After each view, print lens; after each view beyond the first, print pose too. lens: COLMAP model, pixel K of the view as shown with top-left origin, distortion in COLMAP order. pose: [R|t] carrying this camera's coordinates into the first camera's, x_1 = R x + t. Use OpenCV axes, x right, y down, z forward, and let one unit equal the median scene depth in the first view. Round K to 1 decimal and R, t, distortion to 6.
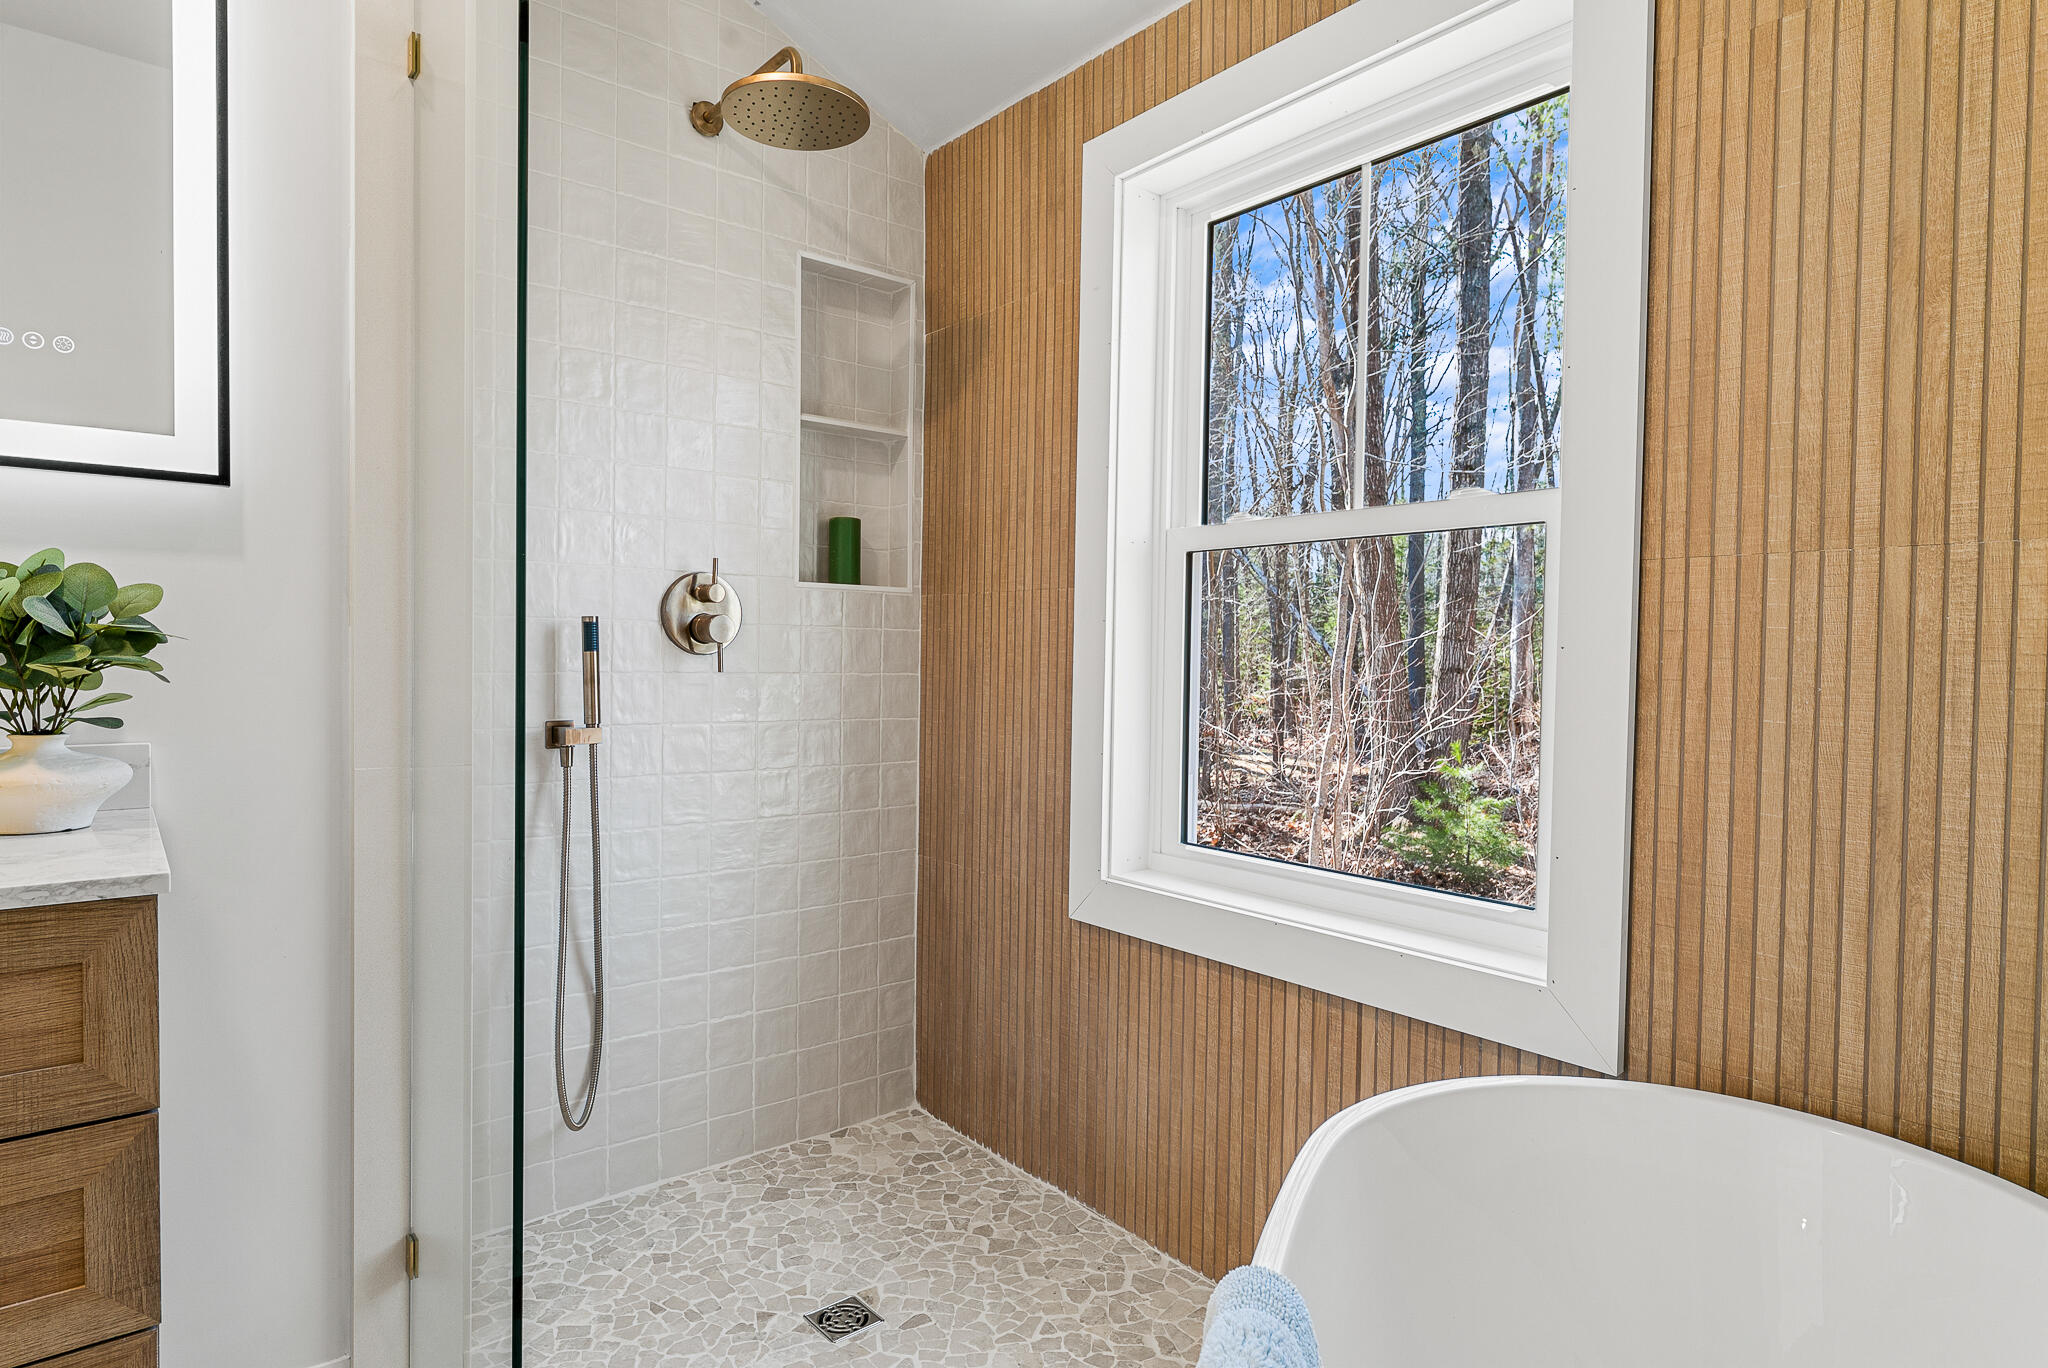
lens RADIAL K [[1134.8, 0, 1016.7], [0, 1134.8, 678.4], [0, 0, 1]] dist [-0.002842, 0.003188]
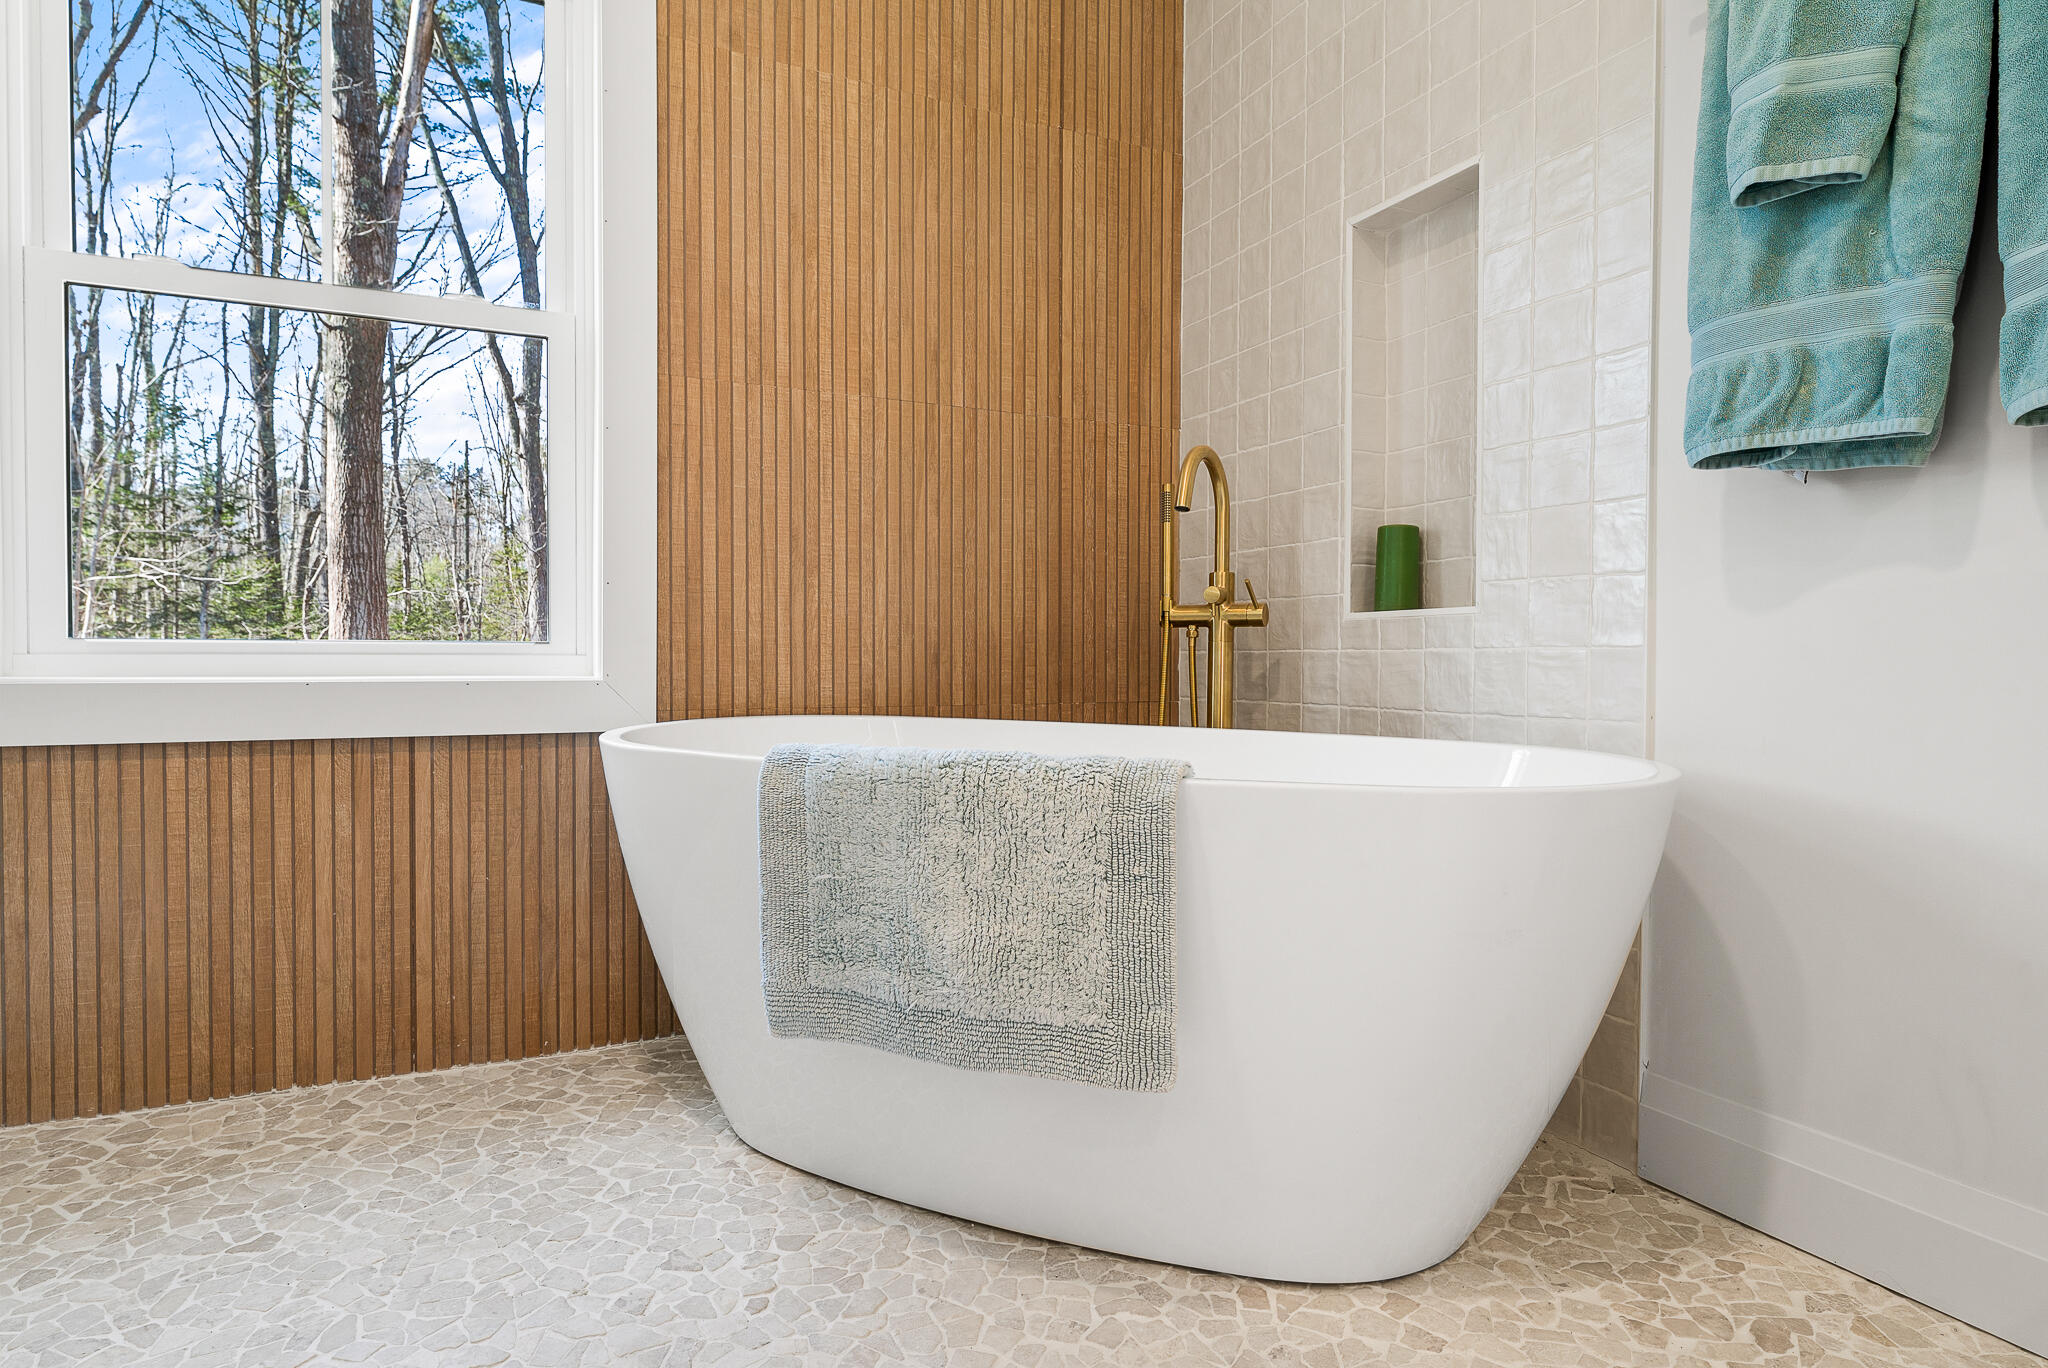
lens RADIAL K [[1134.8, 0, 1025.8], [0, 1134.8, 678.5], [0, 0, 1]] dist [-0.002842, 0.003188]
pose [[0.220800, -0.030548, 0.974841, -0.601068], [0.020904, 0.999428, 0.026584, 0.200222], [-0.975095, 0.014509, 0.221312, 0.173781]]
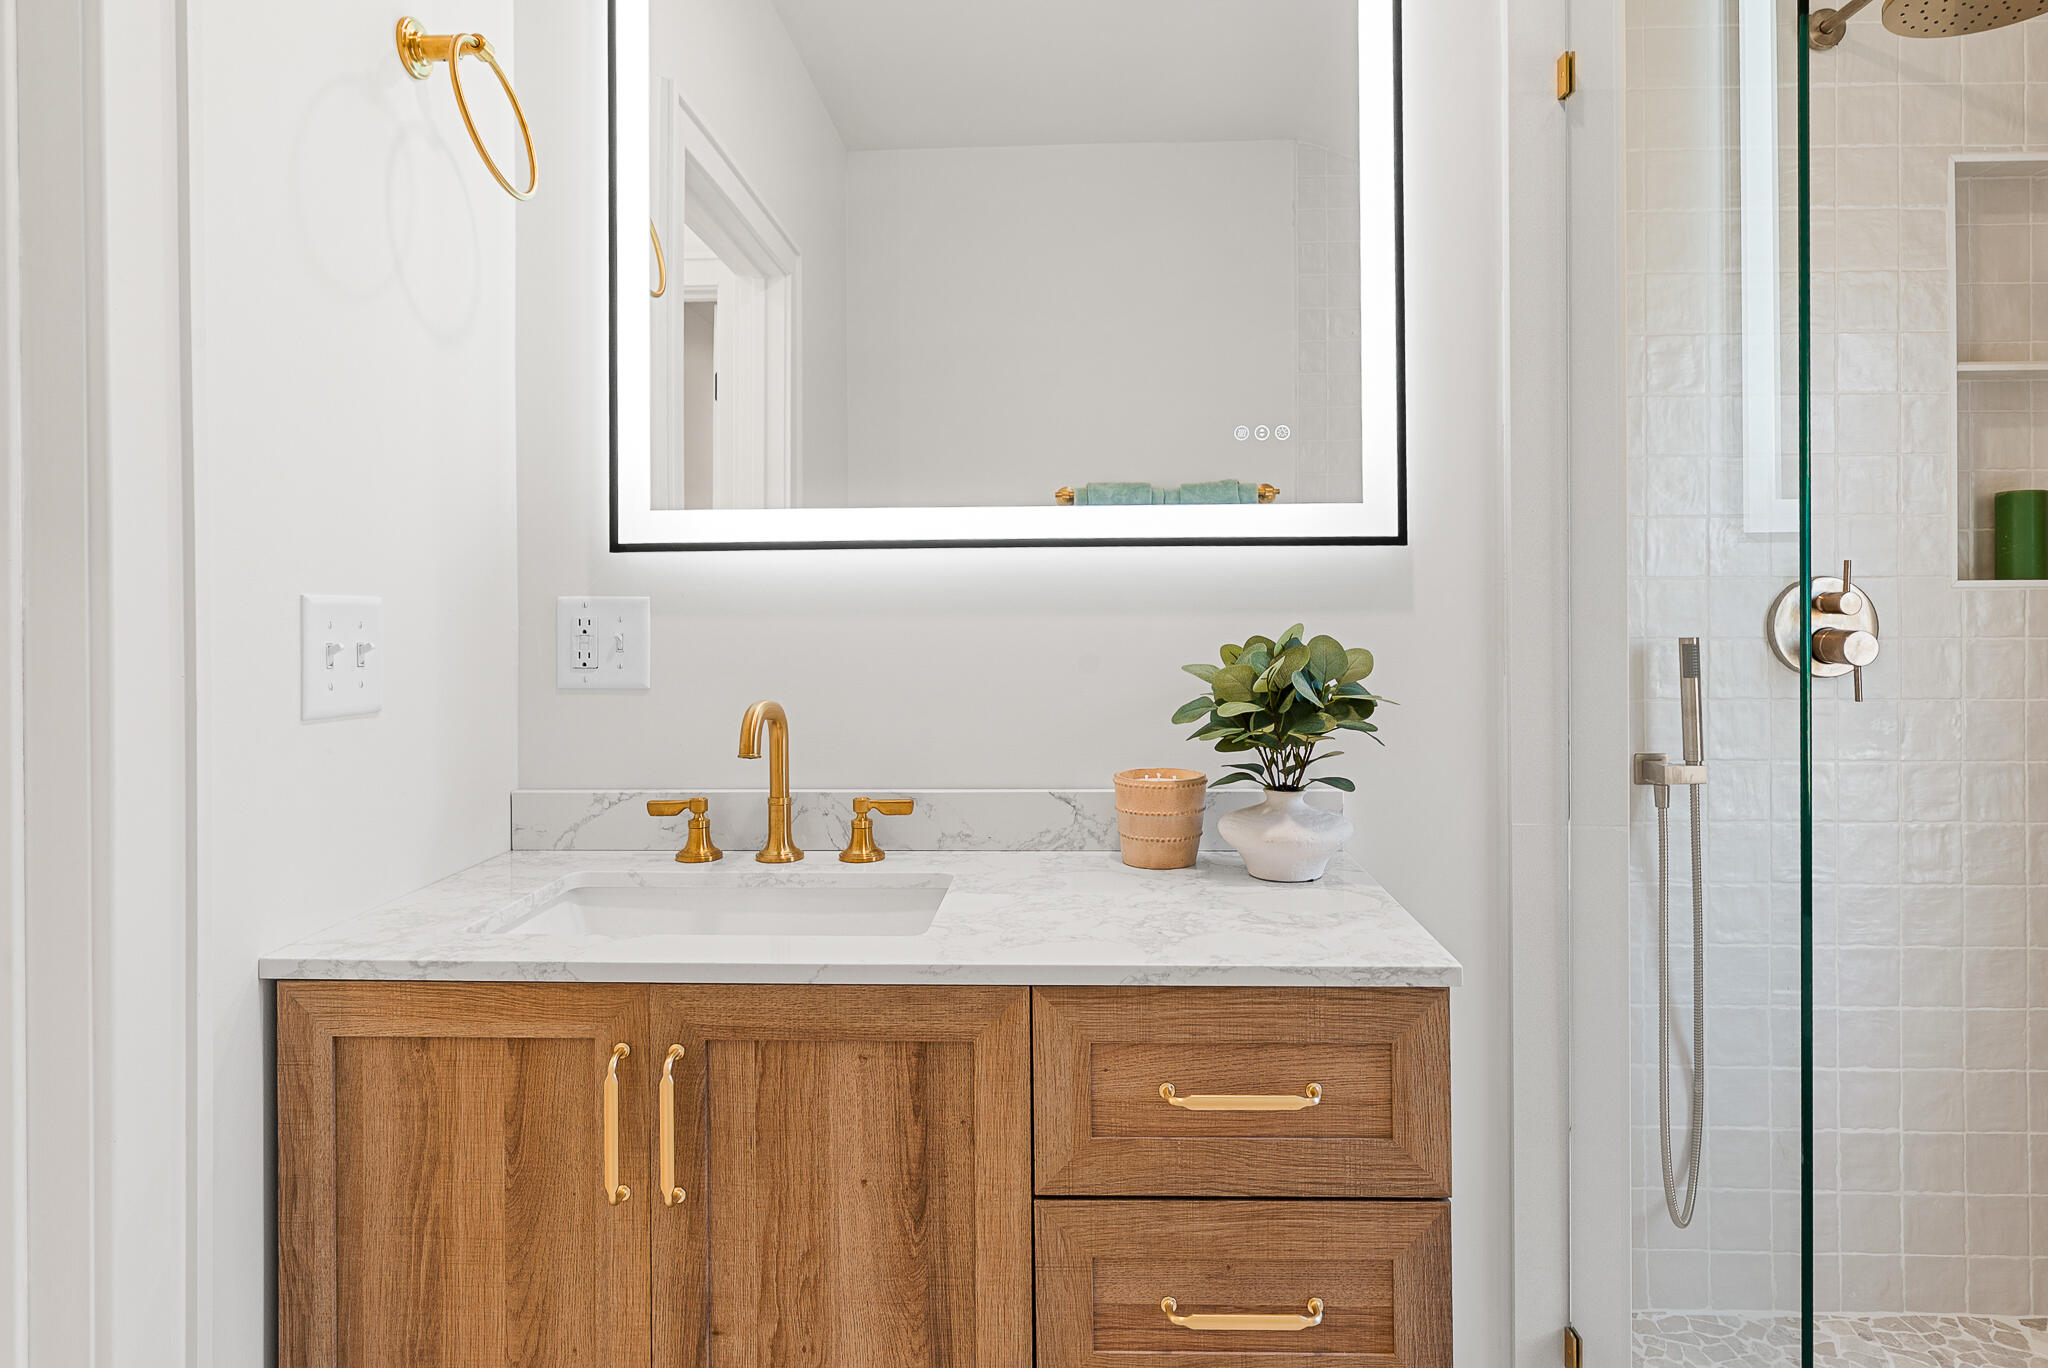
lens RADIAL K [[1134.8, 0, 968.4], [0, 1134.8, 584.9], [0, 0, 1]] dist [-0.002842, 0.003188]
pose [[0.751616, -0.017329, -0.659373, -0.222755], [0.003188, 0.999739, -0.022640, -0.079244], [0.659593, 0.014915, 0.751475, -0.026460]]
